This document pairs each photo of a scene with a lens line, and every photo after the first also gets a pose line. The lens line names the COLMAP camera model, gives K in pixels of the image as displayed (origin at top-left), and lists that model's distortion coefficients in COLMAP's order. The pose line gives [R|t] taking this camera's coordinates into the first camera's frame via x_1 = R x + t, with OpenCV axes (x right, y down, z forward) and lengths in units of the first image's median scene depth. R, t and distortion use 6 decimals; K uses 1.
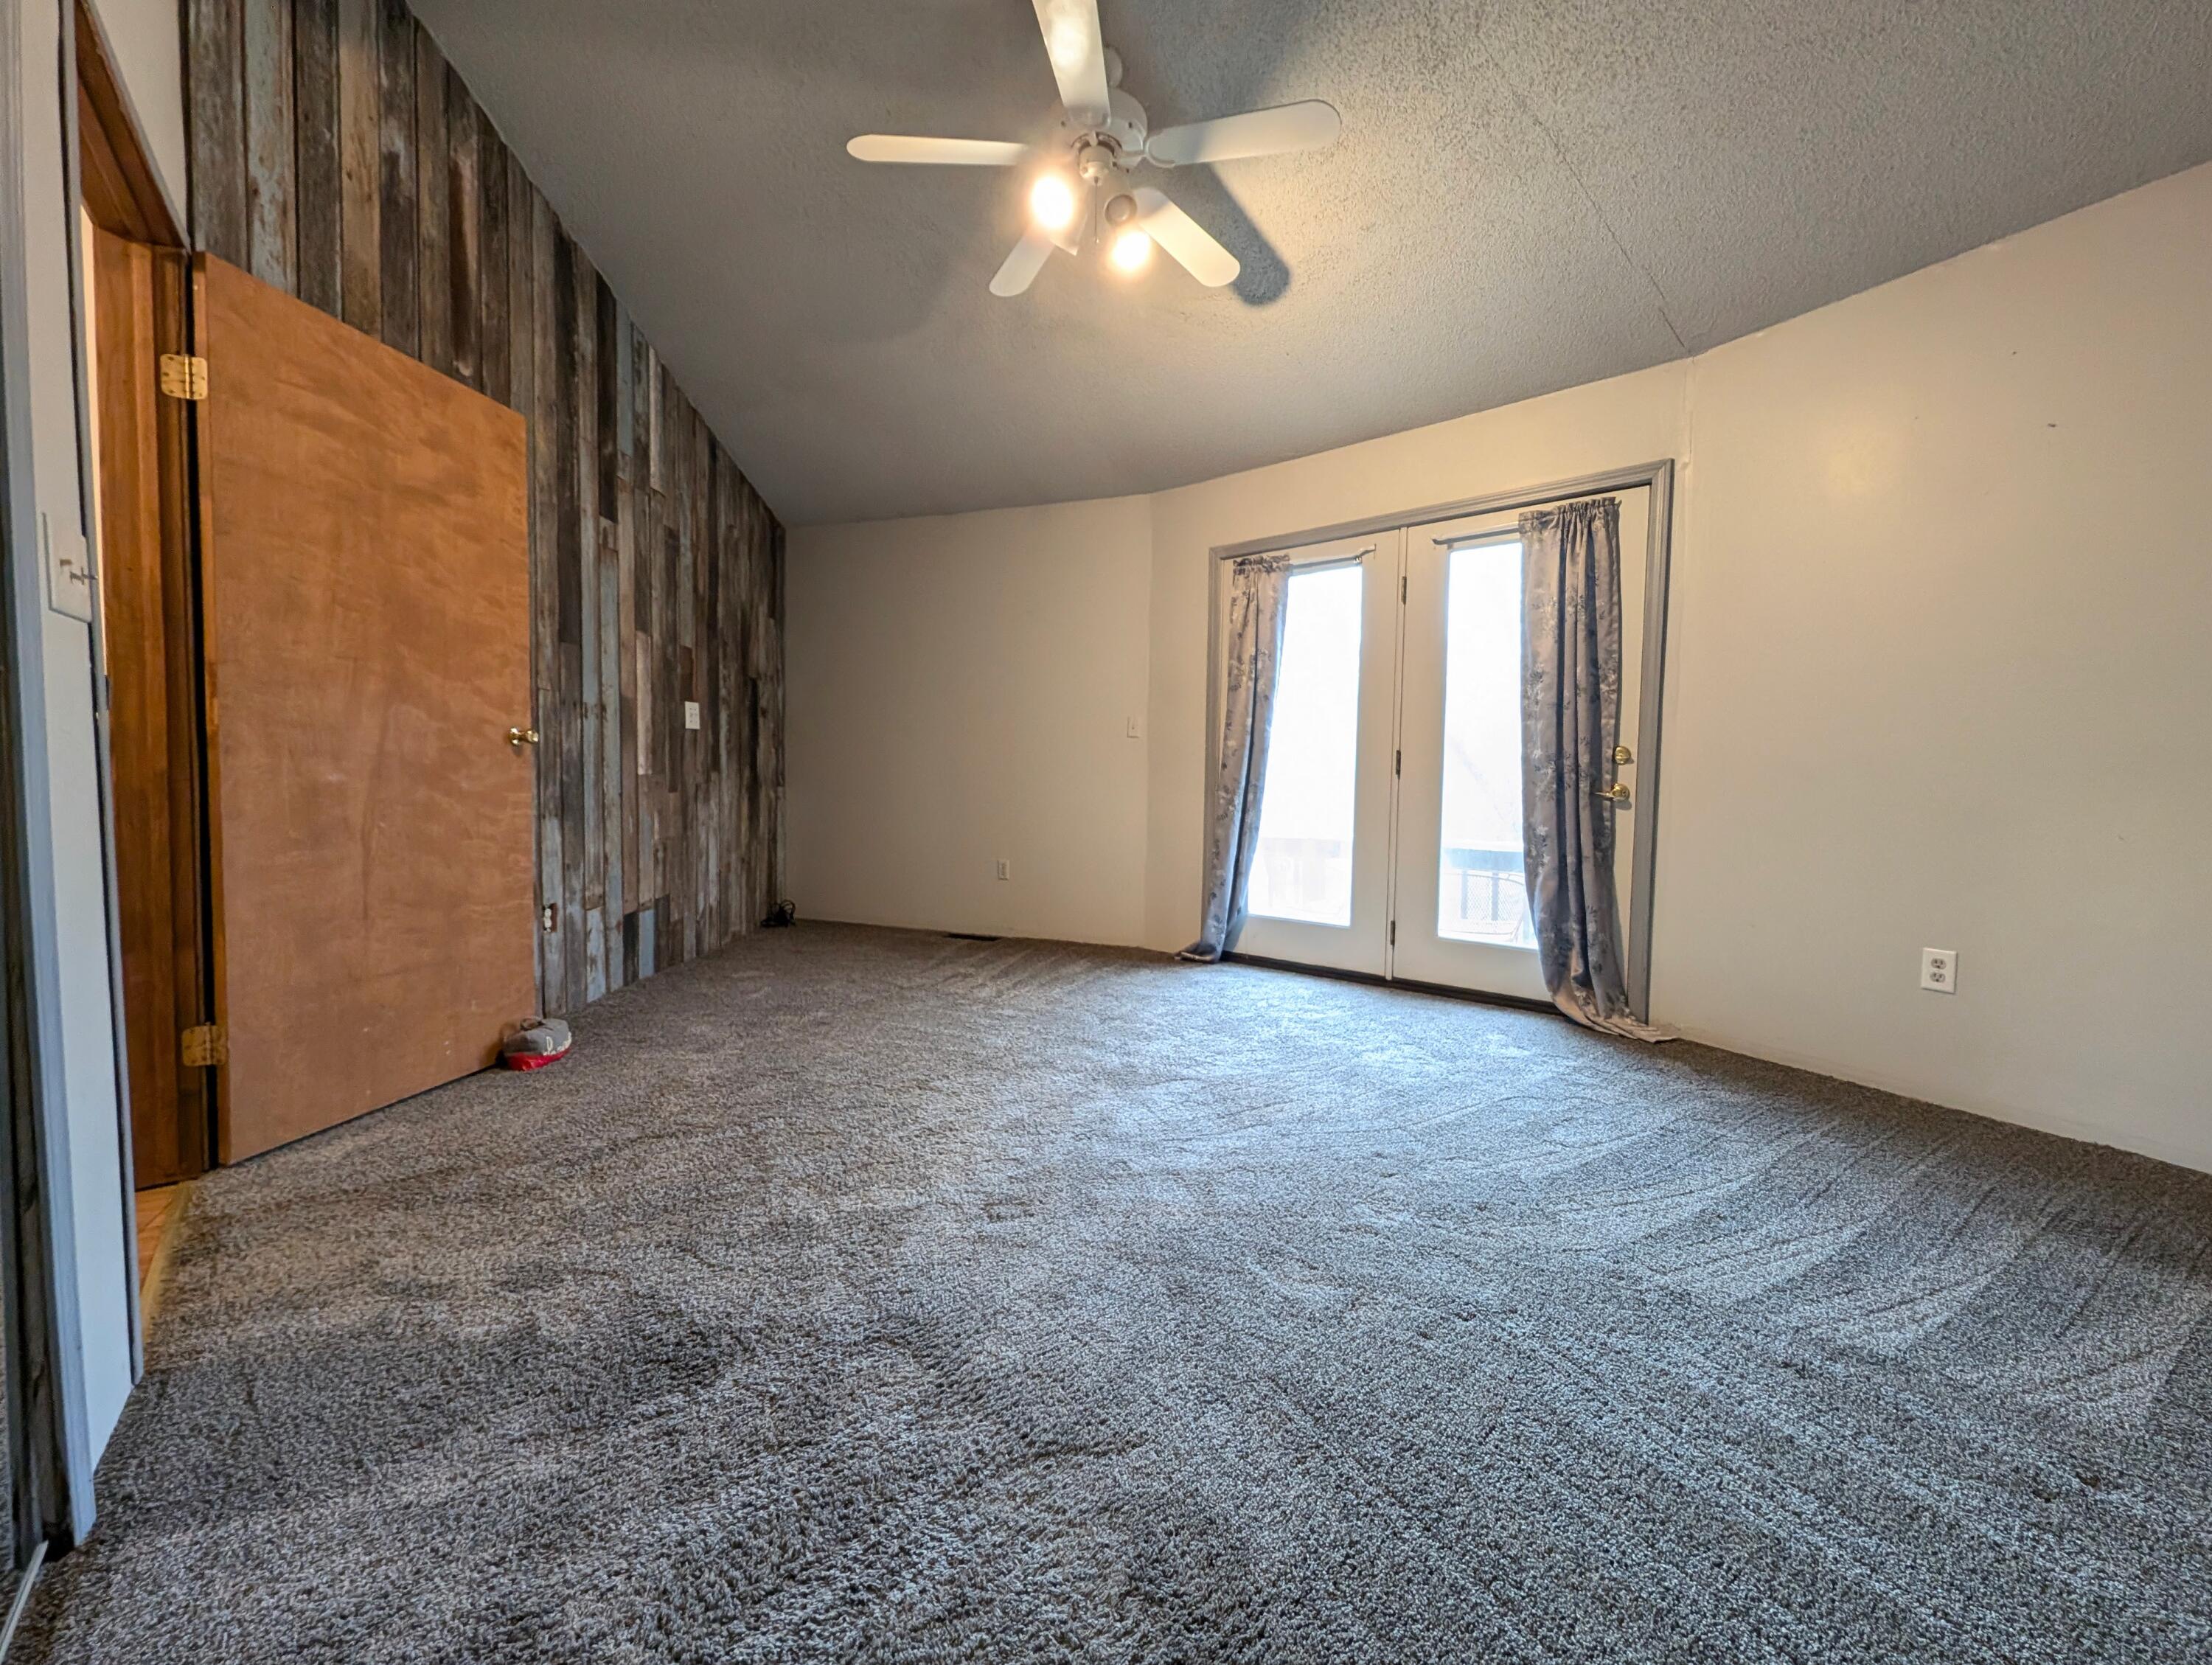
lens RADIAL K [[914.5, 0, 1108.1], [0, 914.5, 823.5], [0, 0, 1]] dist [-0.001038, -0.000181]
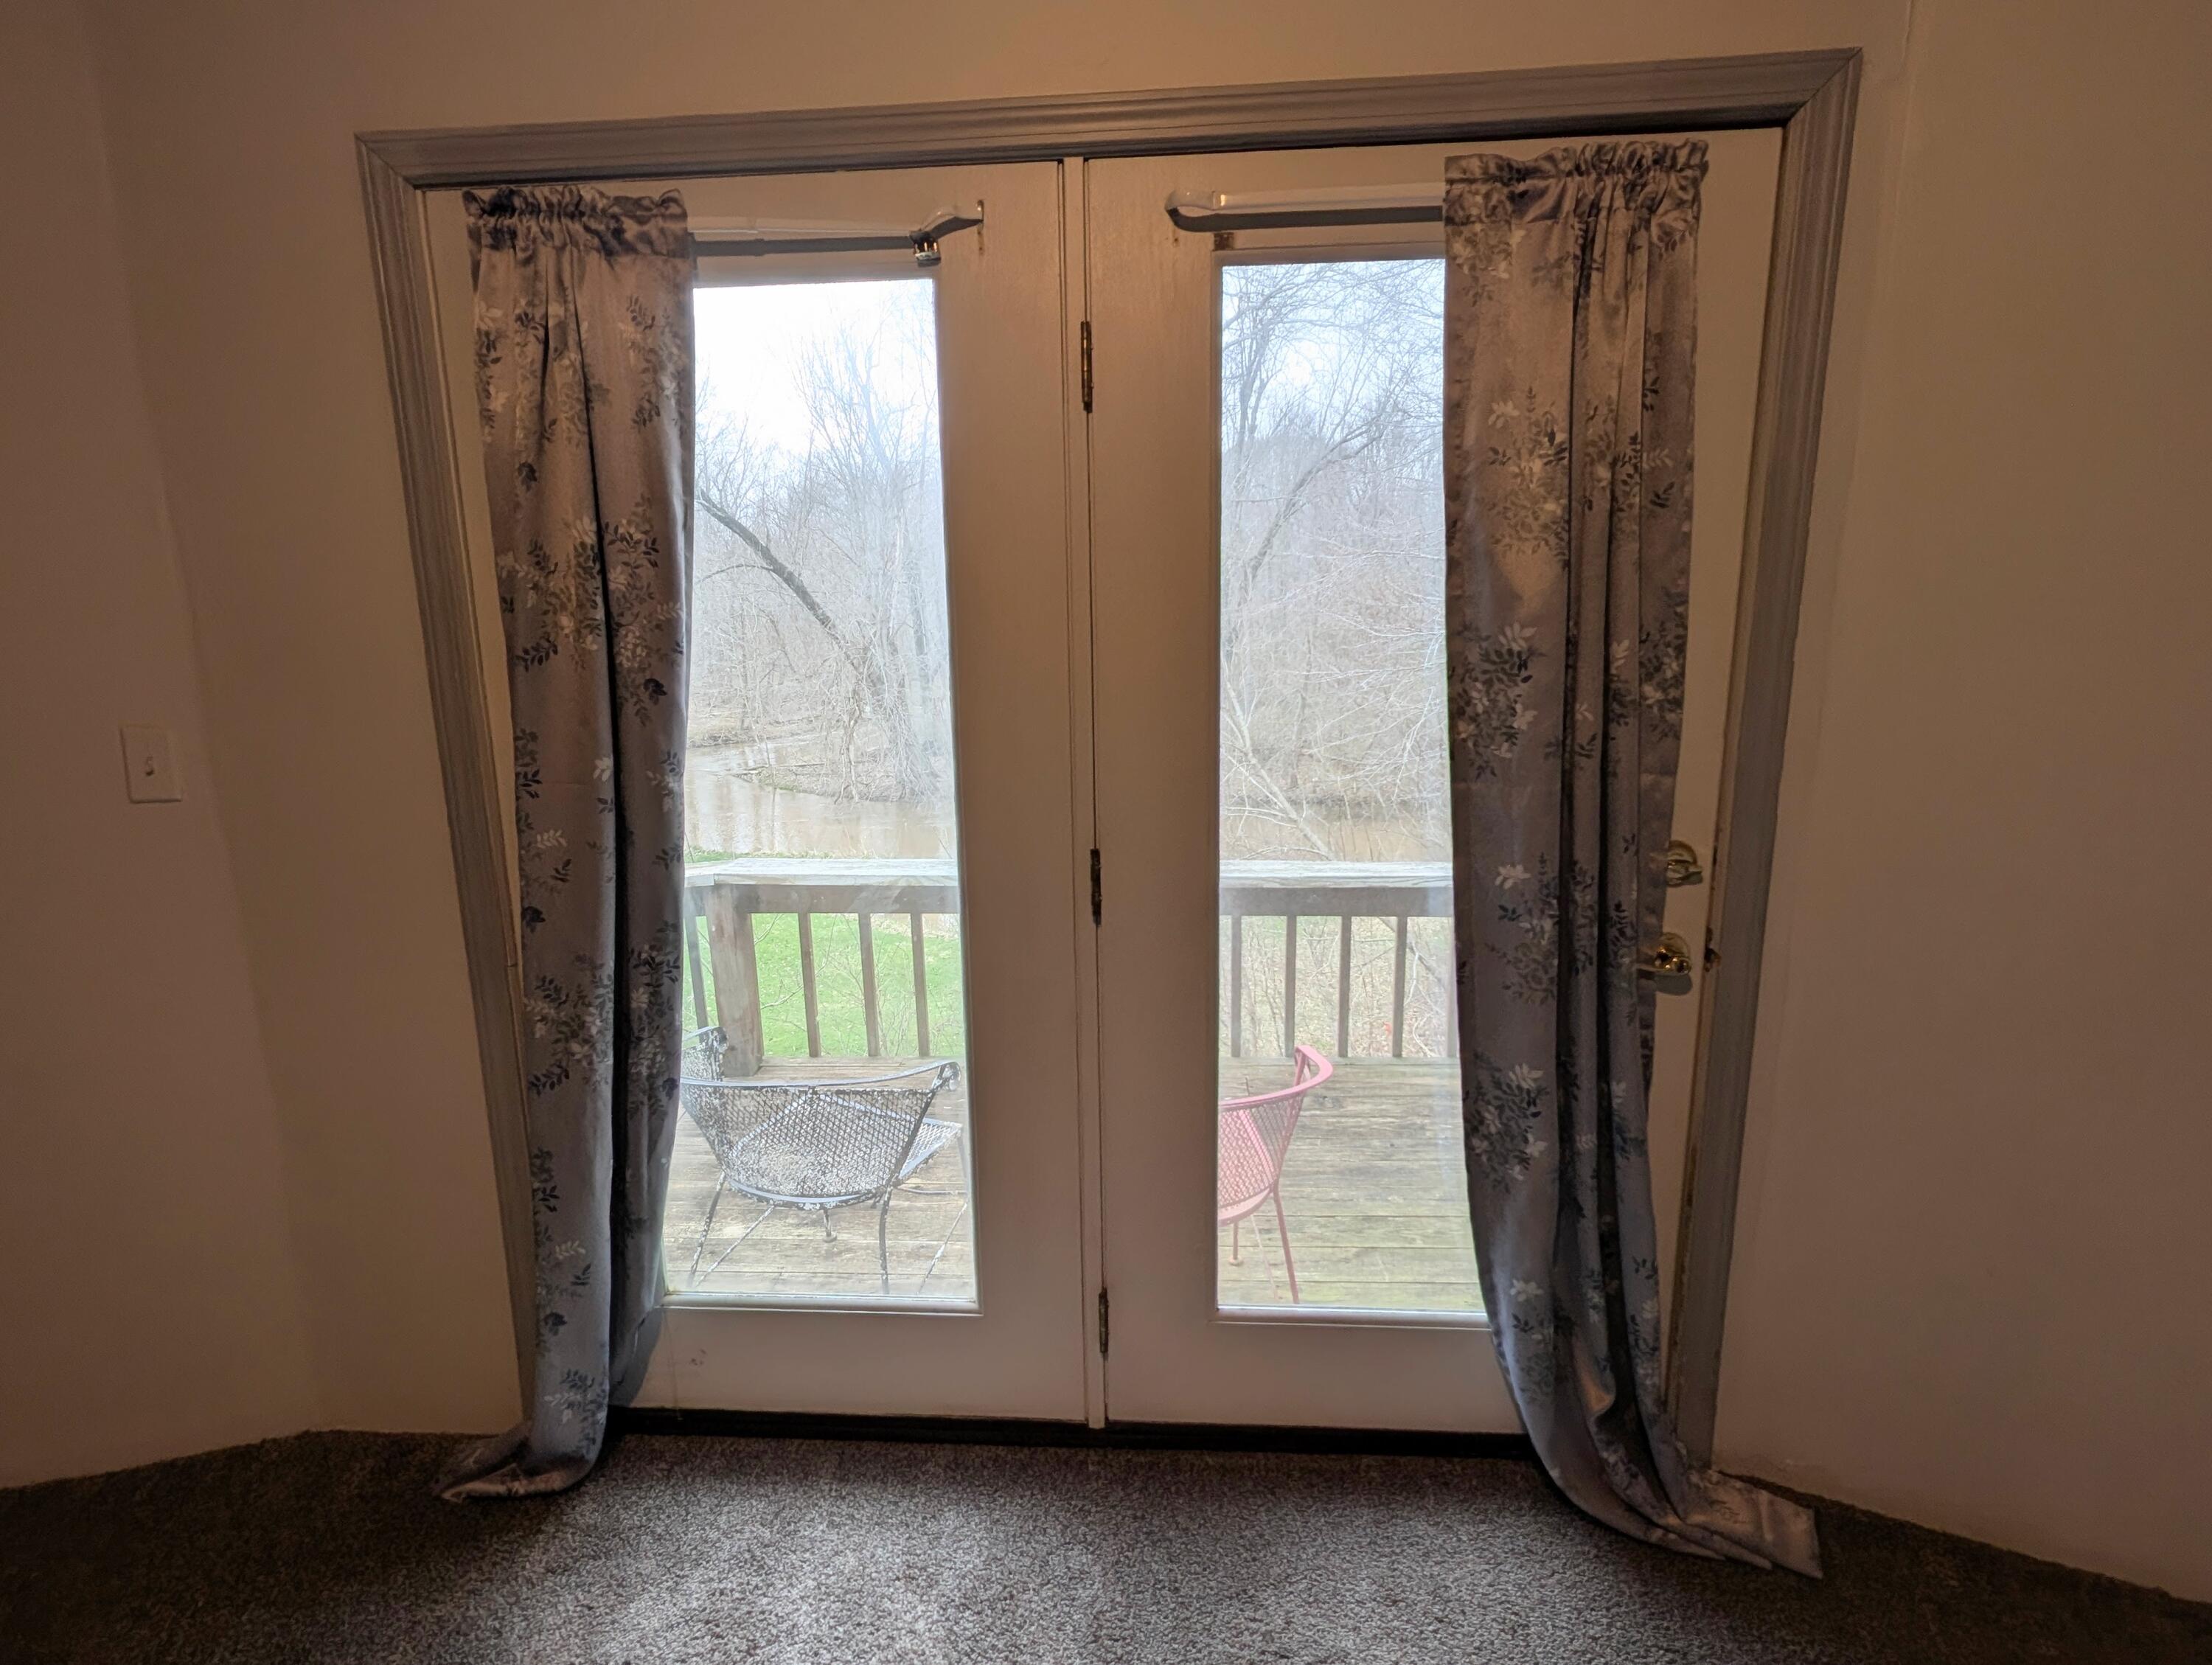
lens RADIAL K [[1066.4, 0, 1114.8], [0, 1066.4, 828.0], [0, 0, 1]] dist [0.002135, 0.000198]
pose [[0.794444, -0.141259, 0.590682, 0.082975], [0.055547, 0.985399, 0.160944, -0.151442], [-0.604792, -0.095050, 0.790691, 0.665978]]
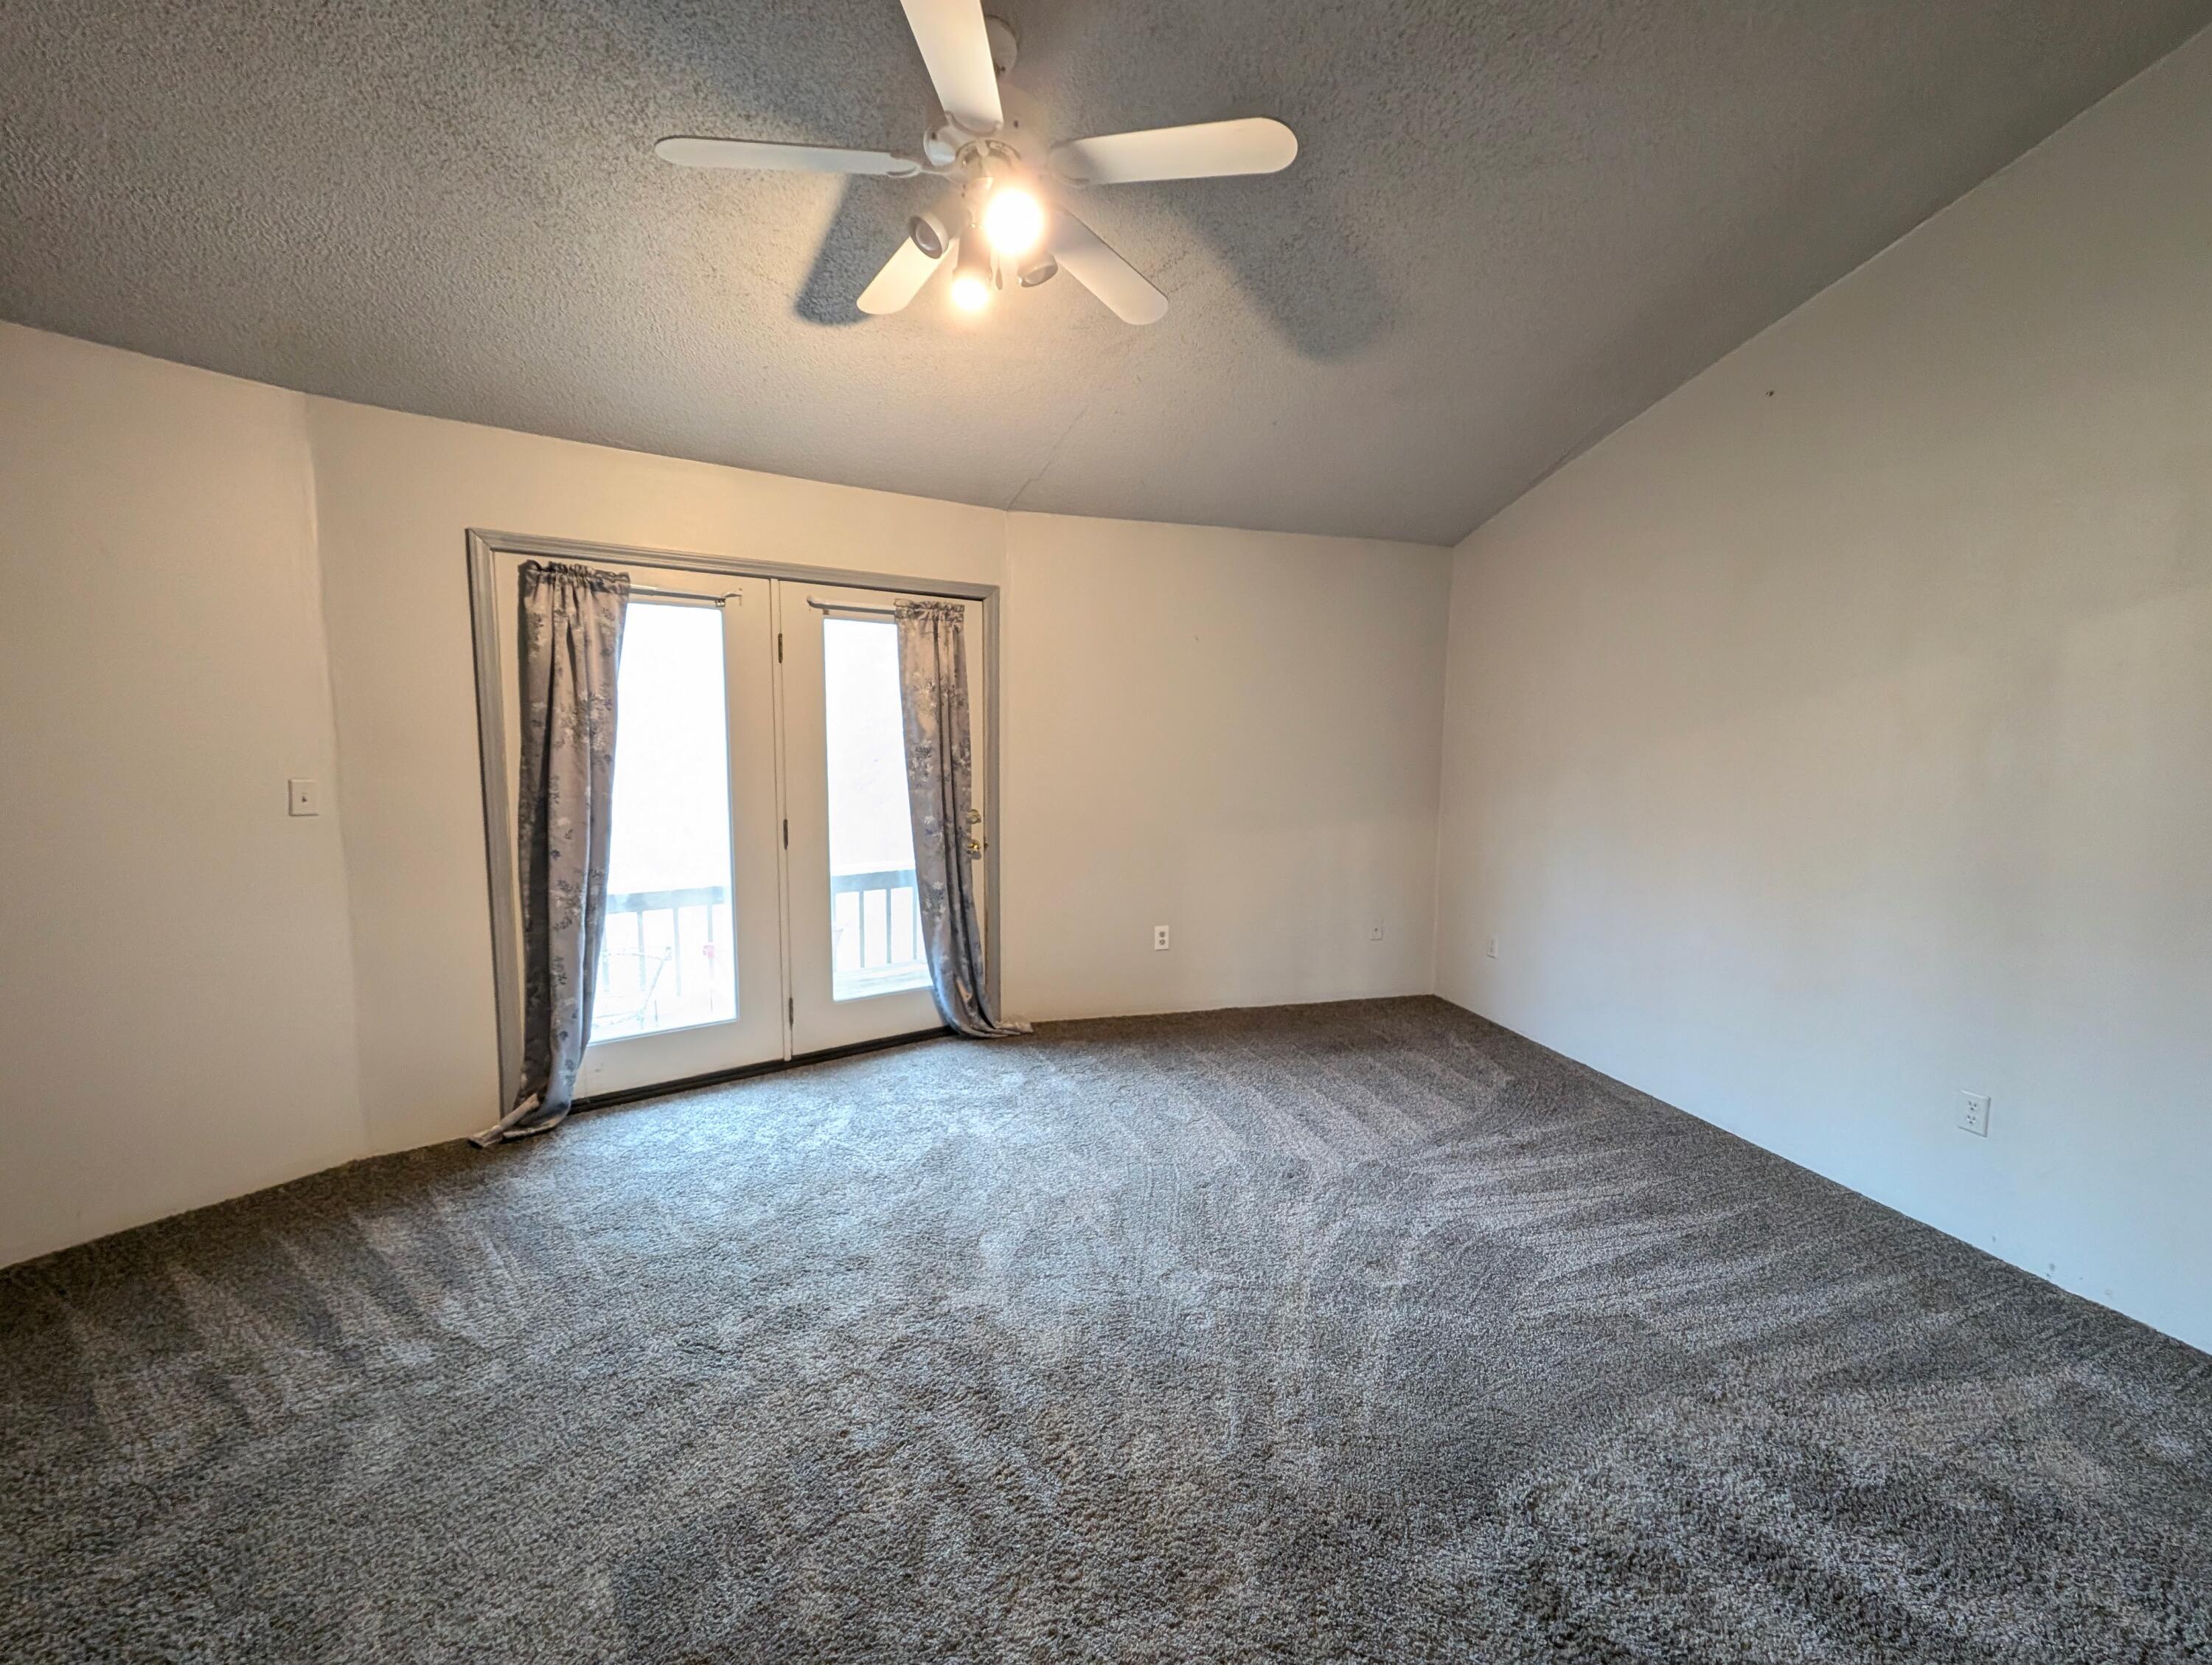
lens RADIAL K [[914.5, 0, 1108.1], [0, 914.5, 823.5], [0, 0, 1]] dist [-0.001038, -0.000181]
pose [[0.226072, -0.102507, 0.968702, -0.510810], [0.044117, 0.994505, 0.094942, -0.148535], [-0.973111, 0.021273, 0.229353, 0.457588]]
